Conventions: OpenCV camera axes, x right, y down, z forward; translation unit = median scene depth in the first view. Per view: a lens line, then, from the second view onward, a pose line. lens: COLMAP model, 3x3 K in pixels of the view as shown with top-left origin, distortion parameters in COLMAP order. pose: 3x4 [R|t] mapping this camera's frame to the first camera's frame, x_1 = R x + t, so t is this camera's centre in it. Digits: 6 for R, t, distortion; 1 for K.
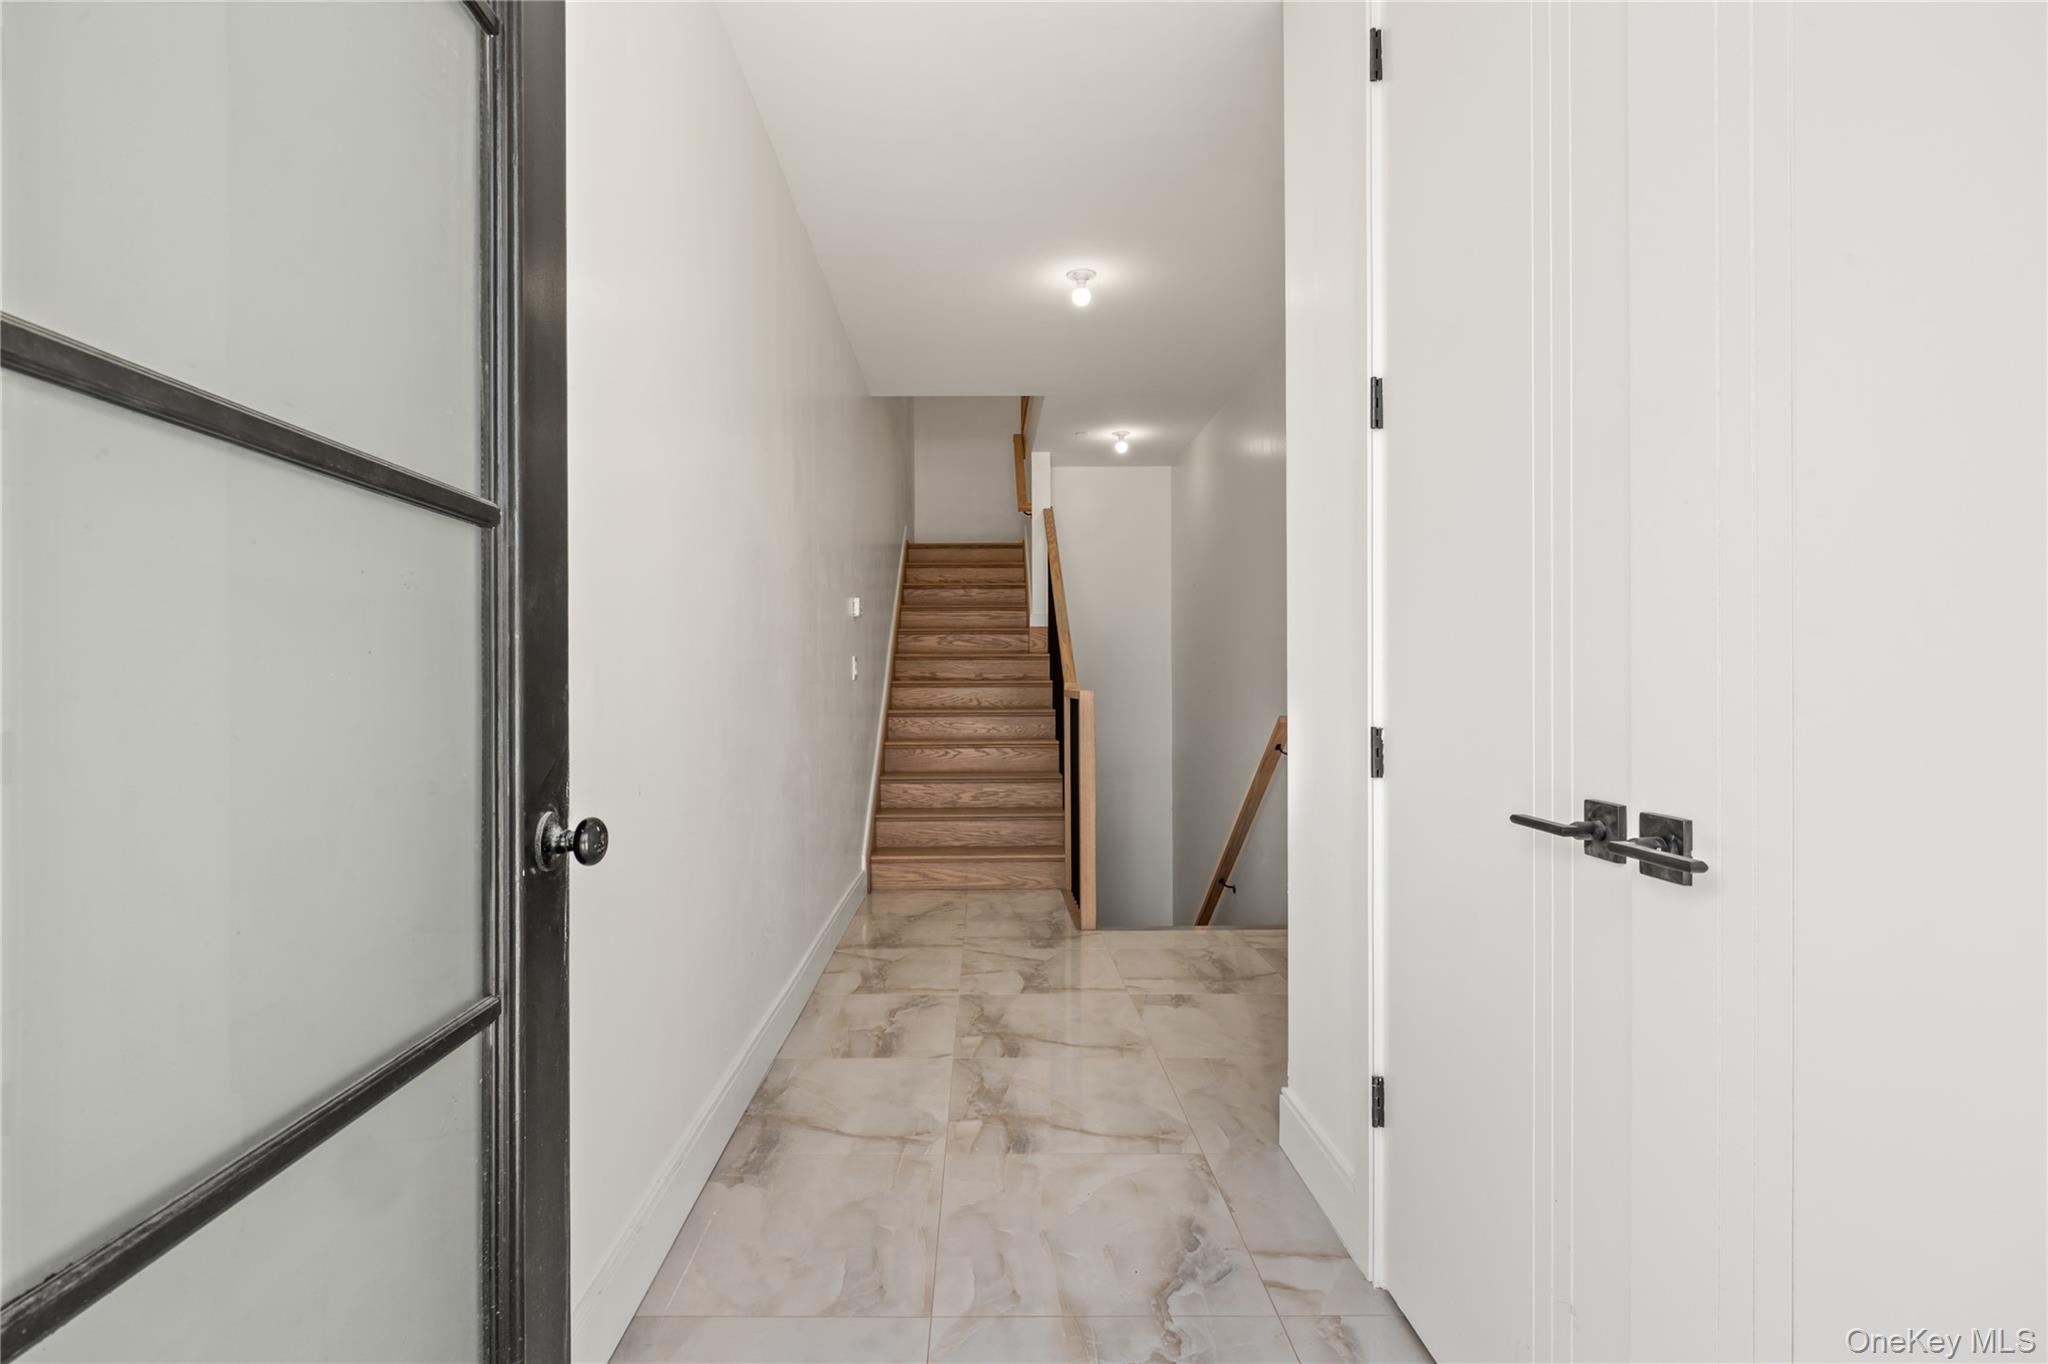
lens RADIAL K [[963.4, 0, 1020.1], [0, 963.4, 691.7], [0, 0, 1]] dist [-0.001398, -0.000473]
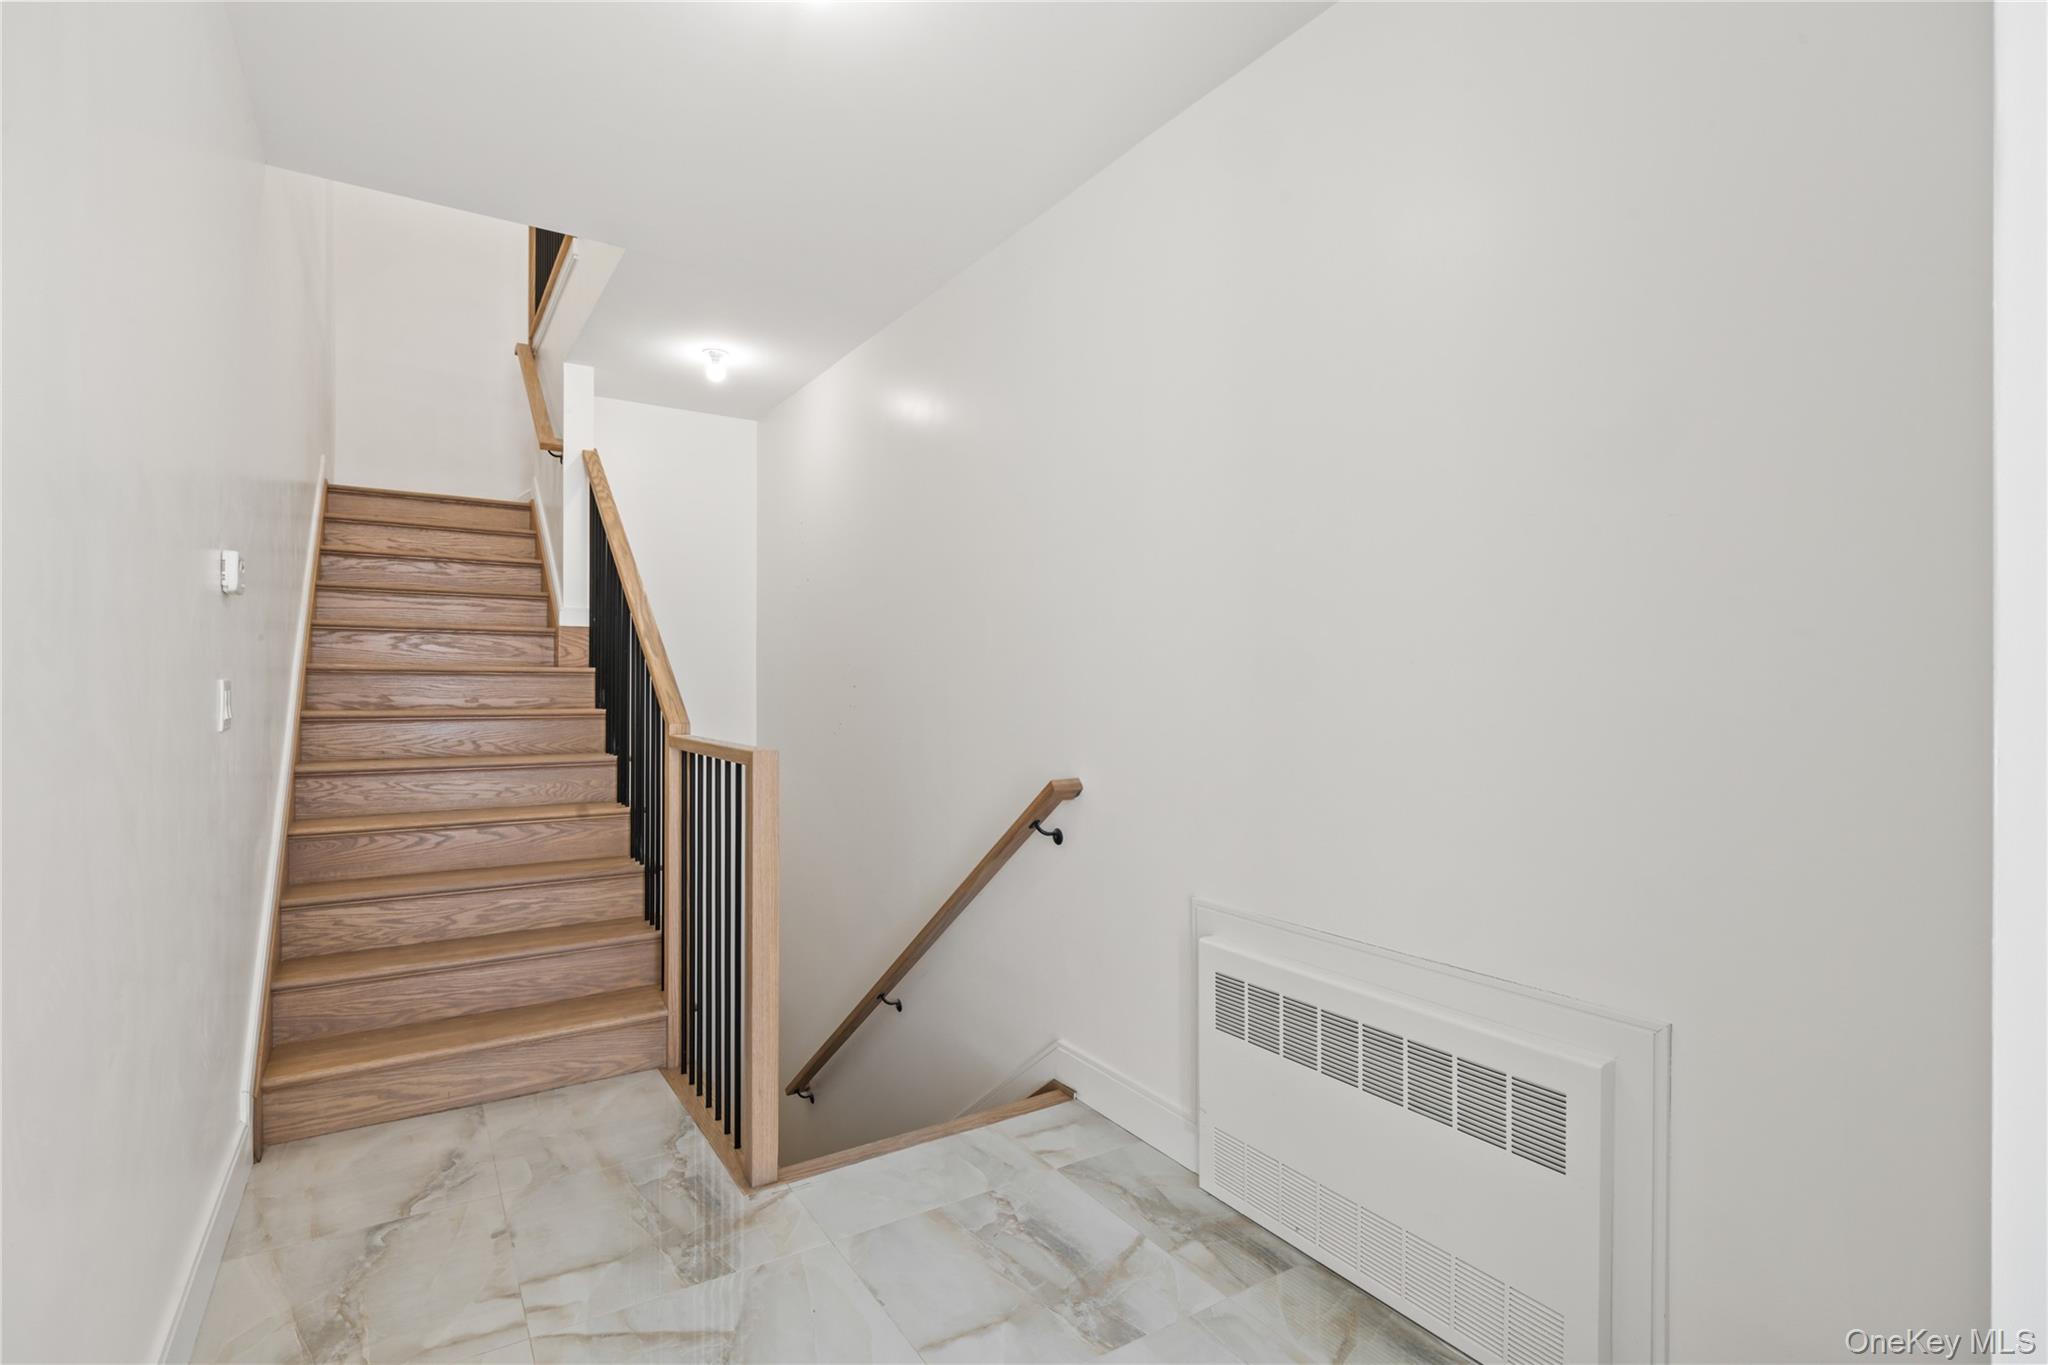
lens RADIAL K [[963.4, 0, 1020.1], [0, 963.4, 692.2], [0, 0, 1]] dist [-0.001398, -0.000473]
pose [[0.863930, 0.003911, 0.503597, -0.054801], [-0.000886, 0.999980, -0.006245, -0.020910], [-0.503611, 0.004949, 0.863916, 0.303632]]
